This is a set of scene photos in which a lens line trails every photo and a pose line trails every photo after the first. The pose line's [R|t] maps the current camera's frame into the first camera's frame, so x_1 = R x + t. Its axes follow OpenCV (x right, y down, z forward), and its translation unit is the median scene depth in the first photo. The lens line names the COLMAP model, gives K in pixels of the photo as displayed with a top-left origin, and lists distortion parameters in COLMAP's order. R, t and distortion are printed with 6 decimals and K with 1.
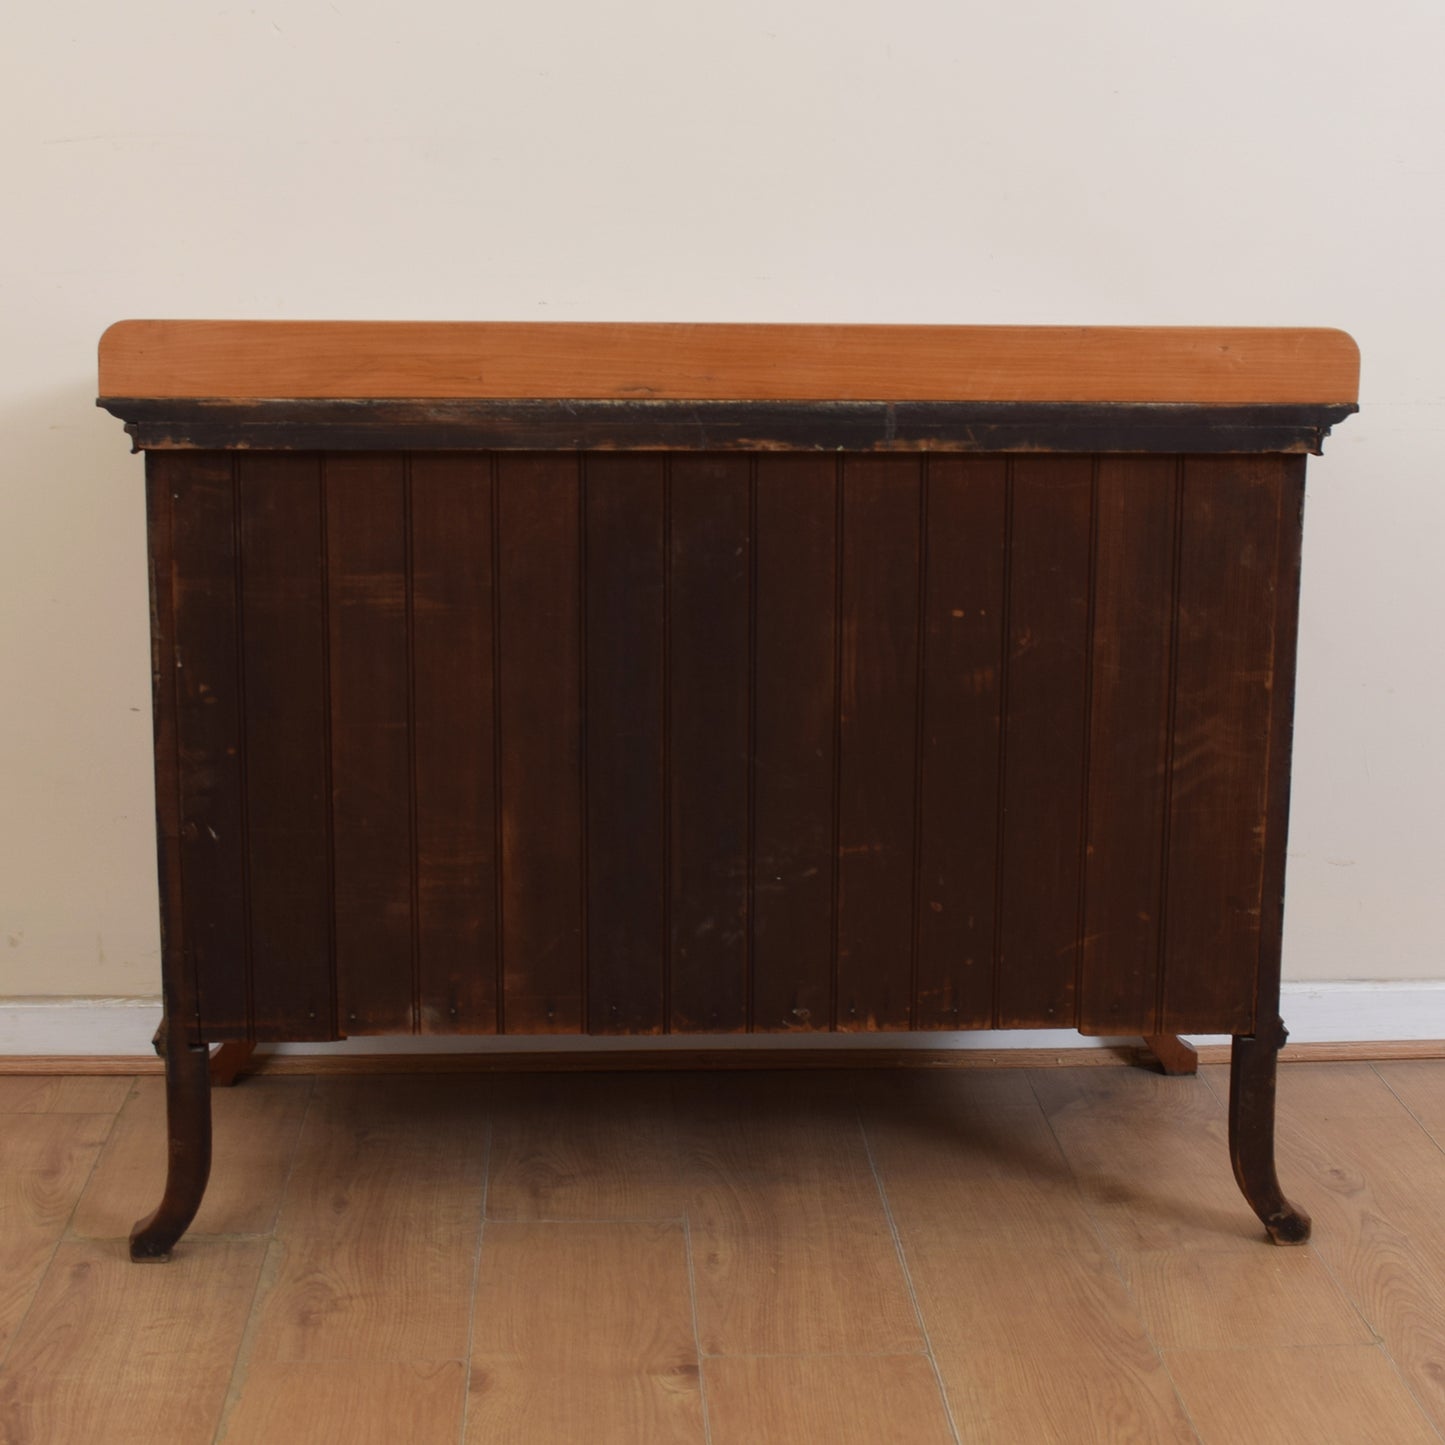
lens RADIAL K [[2656.6, 0, 720.0], [0, 2656.6, 668.2], [0, 0, 1]] dist [-0.063320, -0.156202]
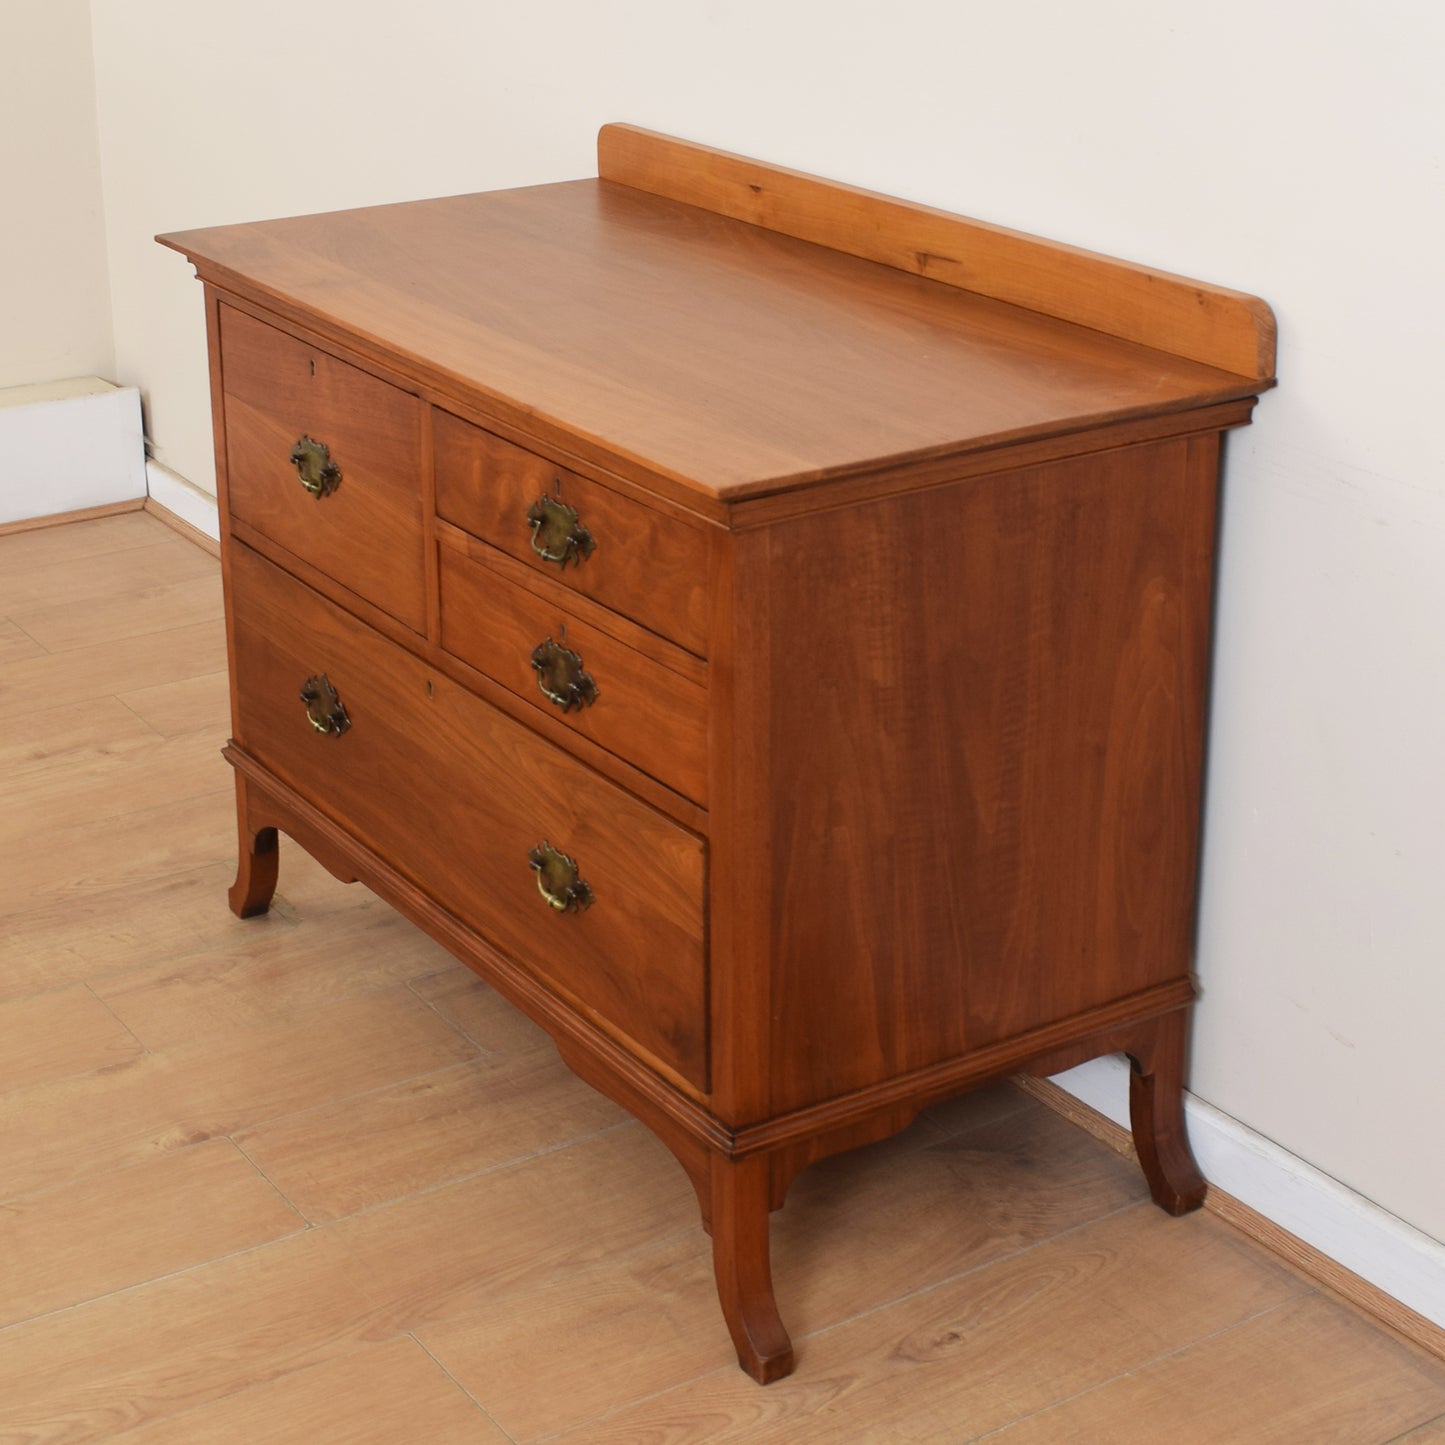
lens RADIAL K [[2777.8, 0, 722.1], [0, 2777.8, 587.5], [0, 0, 1]] dist [-0.065538, -0.096221]
pose [[0.503542, 0.278775, -0.817759, 0.973359], [-0.160217, 0.960225, 0.228686, -0.267094], [0.848985, 0.015866, 0.528179, 0.516092]]
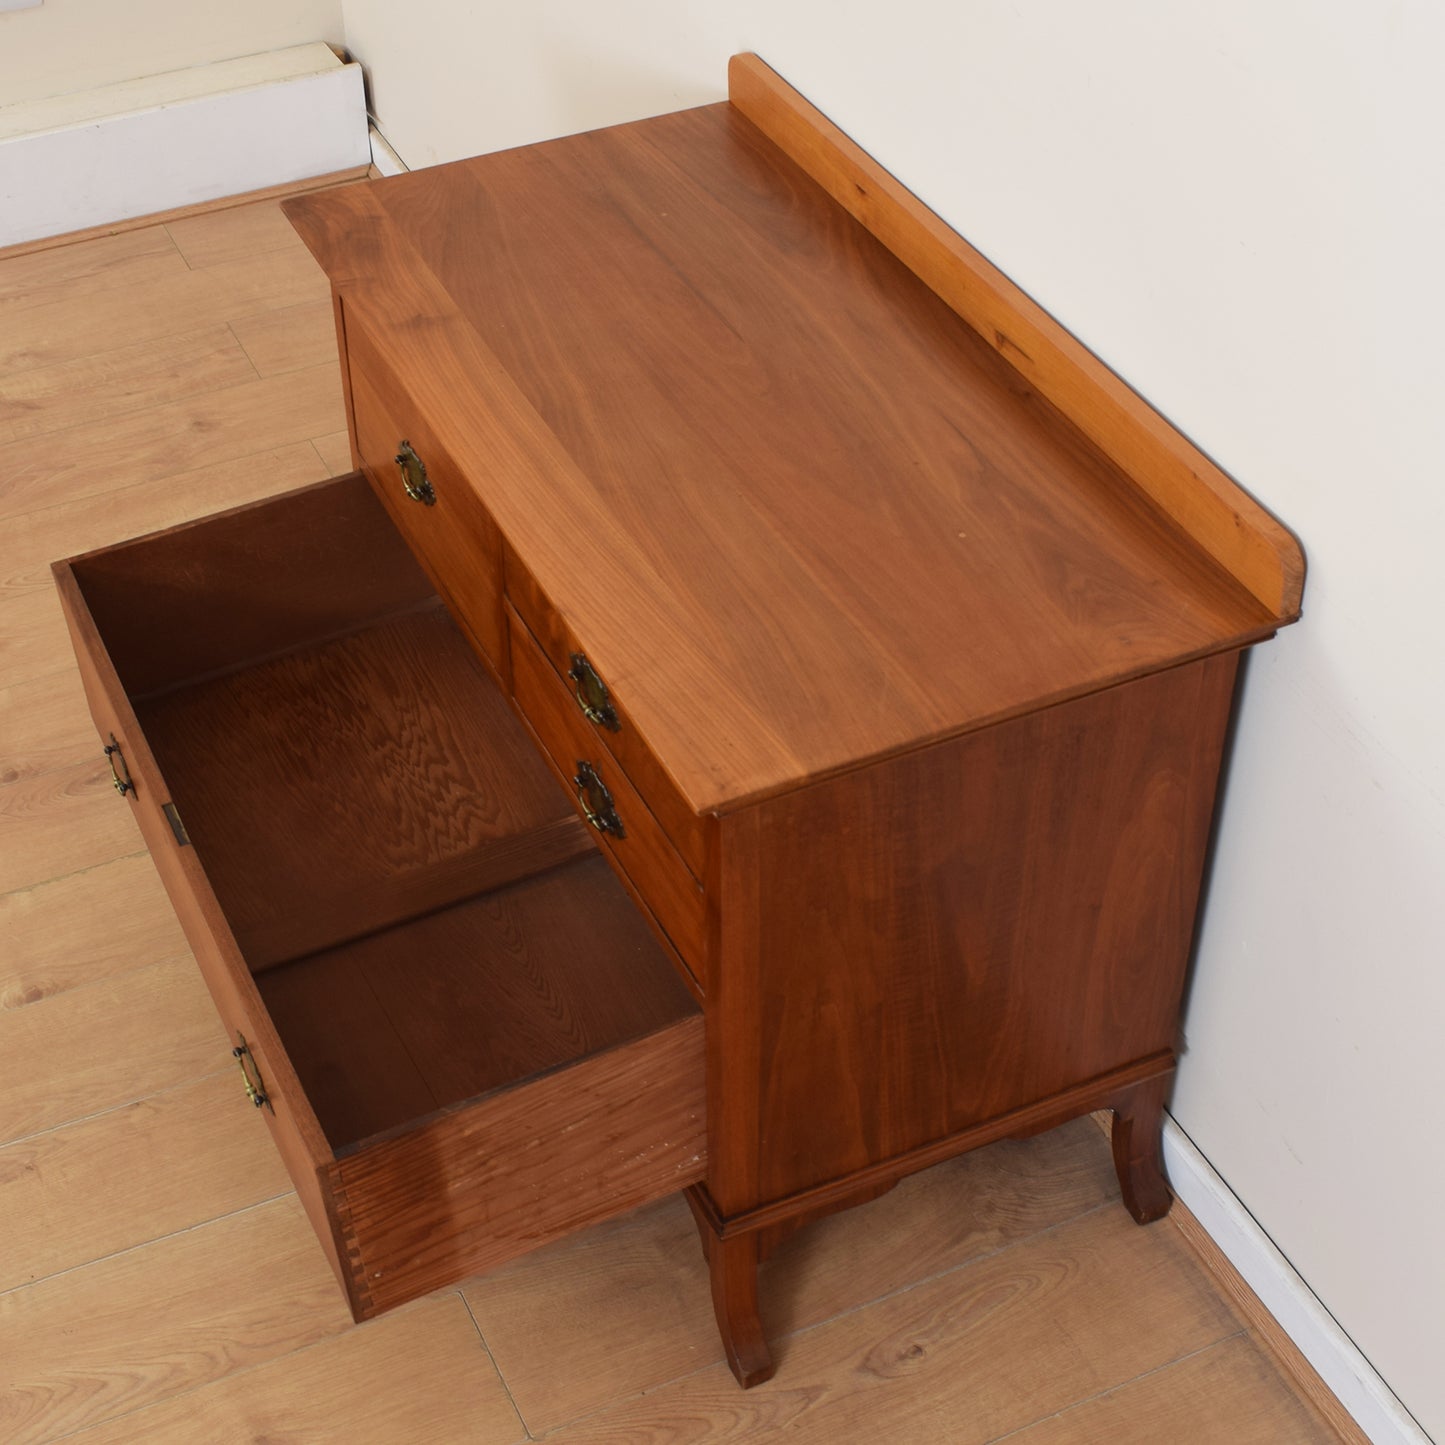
lens RADIAL K [[2423.1, 0, 687.1], [0, 2423.1, 718.6], [0, 0, 1]] dist [-0.078534, -0.042449]
pose [[0.370960, 0.593031, -0.714635, 0.801527], [-0.163008, 0.799177, 0.578571, -0.578503], [0.914230, -0.098135, 0.393132, 0.661019]]
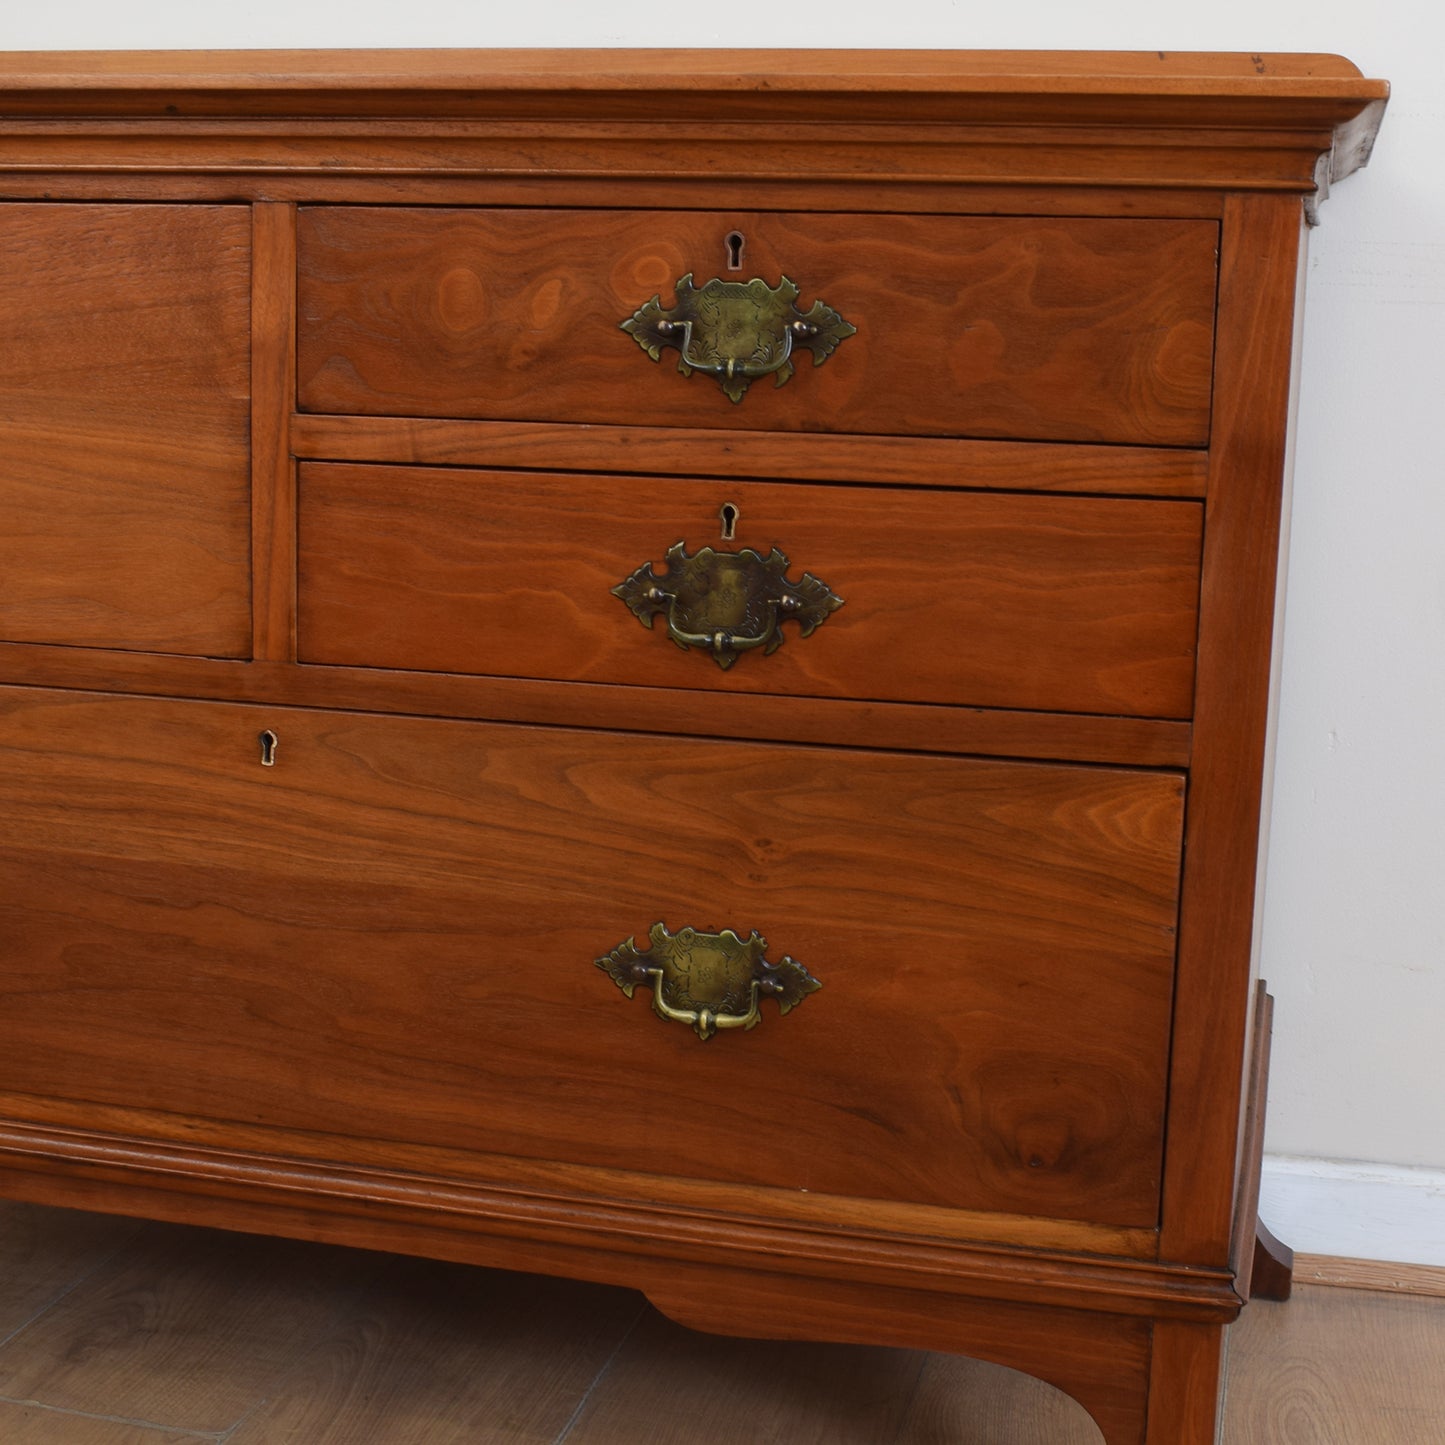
lens RADIAL K [[2267.9, 0, 789.9], [0, 2267.9, 680.5], [0, 0, 1]] dist [-0.091676, -0.006822]
pose [[0.960701, 0.068482, -0.269006, 0.267755], [-0.075463, 0.997025, -0.015685, 0.026907], [0.267131, 0.035368, 0.963011, 0.551310]]
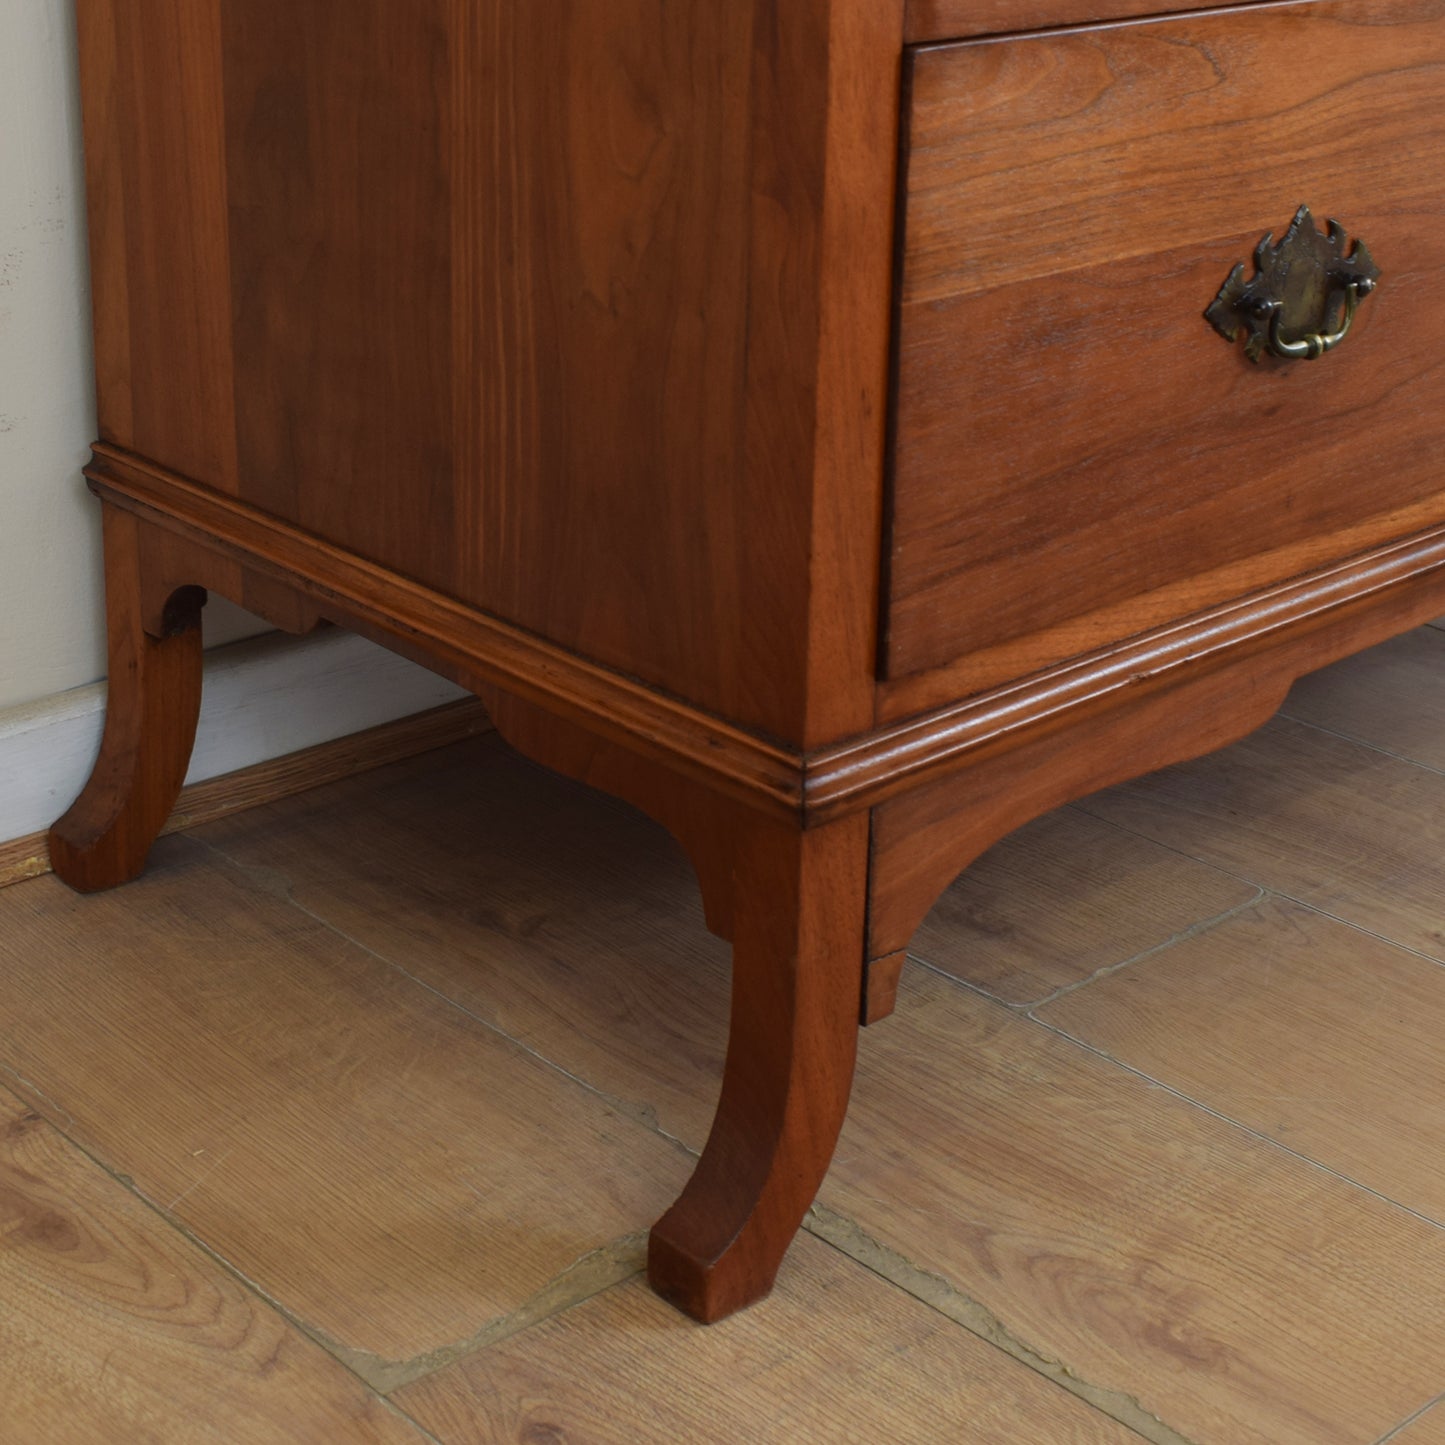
lens RADIAL K [[2692.3, 0, 616.6], [0, 2692.3, 532.5], [0, 0, 1]] dist [-0.079534, -0.056629]
pose [[0.793055, -0.201308, 0.574925, -0.443364], [0.116169, 0.976474, 0.181666, 0.026386], [-0.597970, -0.077283, 0.797784, 0.703593]]
